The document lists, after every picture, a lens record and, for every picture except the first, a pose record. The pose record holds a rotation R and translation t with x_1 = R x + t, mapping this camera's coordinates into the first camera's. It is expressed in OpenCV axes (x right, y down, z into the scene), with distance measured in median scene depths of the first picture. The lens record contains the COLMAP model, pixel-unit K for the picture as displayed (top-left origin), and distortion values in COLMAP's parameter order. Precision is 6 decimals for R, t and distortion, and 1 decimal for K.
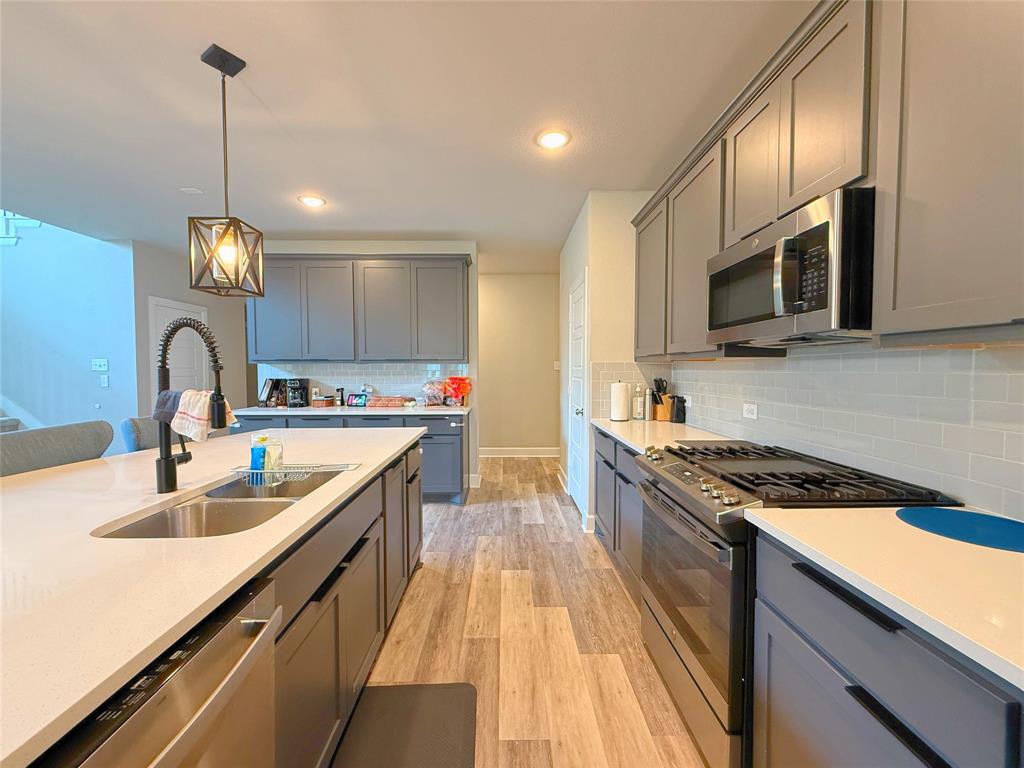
lens RADIAL K [[411.5, 0, 512.0], [0, 411.5, 384.0], [0, 0, 1]] dist [0.000863, 0.000012]
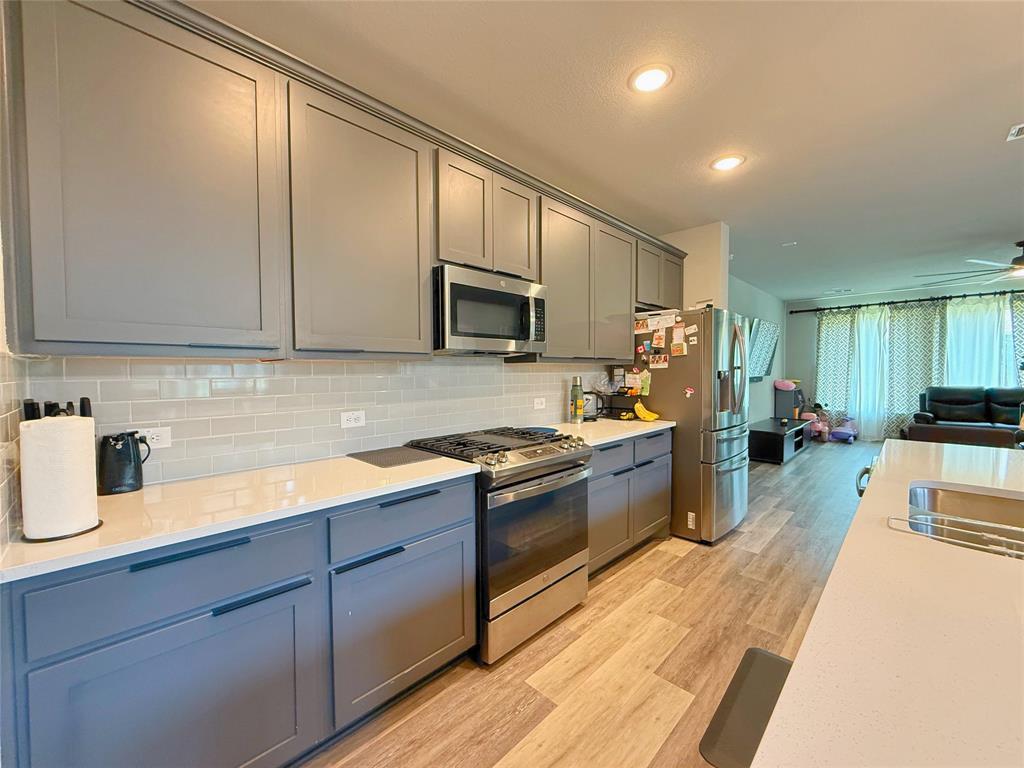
lens RADIAL K [[410.7, 0, 506.8], [0, 410.7, 384.6], [0, 0, 1]] dist [0.000655, 0.000059]
pose [[-0.691380, -0.017332, 0.722283, -0.372179], [0.033567, 0.997862, 0.056075, -0.060192], [-0.721711, 0.063014, -0.689320, 1.645265]]
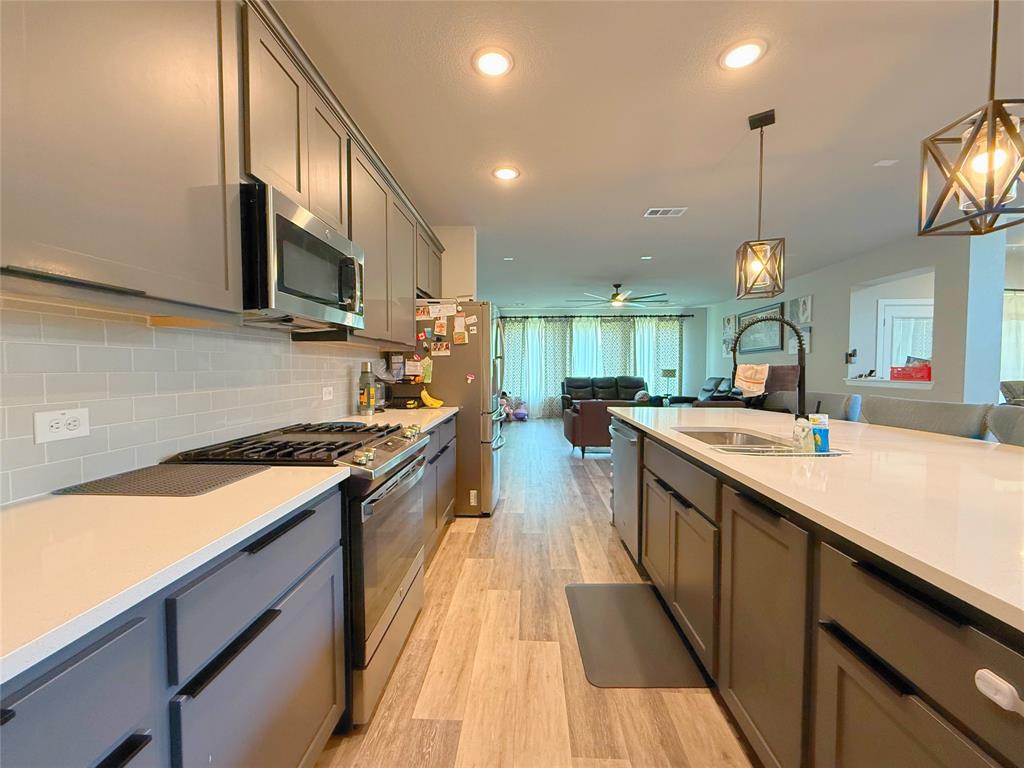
lens RADIAL K [[411.5, 0, 512.0], [0, 411.5, 384.0], [0, 0, 1]] dist [0.000863, 0.000012]
pose [[-0.998095, 0.000436, 0.061699, 0.026740], [0.005023, 0.997229, 0.074220, -0.018036], [-0.061496, 0.074389, -0.995331, 1.728028]]
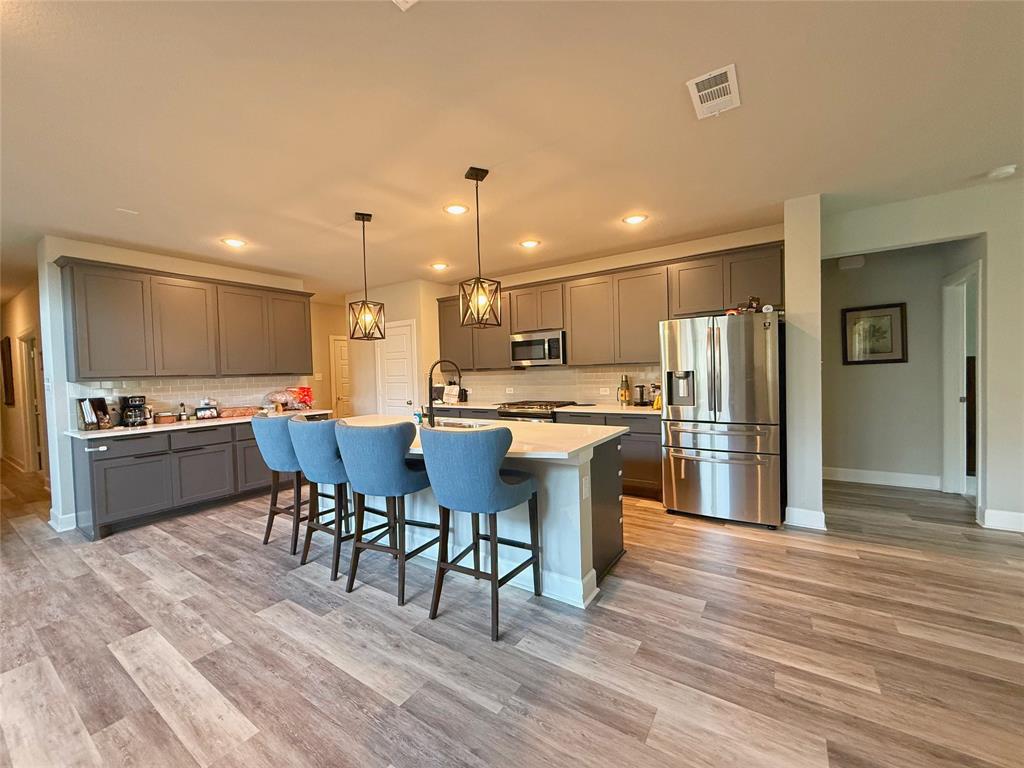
lens RADIAL K [[411.5, 0, 512.0], [0, 411.5, 384.0], [0, 0, 1]] dist [0.000863, 0.000012]
pose [[0.575863, -0.038053, 0.816660, -1.841990], [0.058894, 0.998252, 0.004986, 0.012880], [-0.815422, 0.045225, 0.577097, -0.612697]]
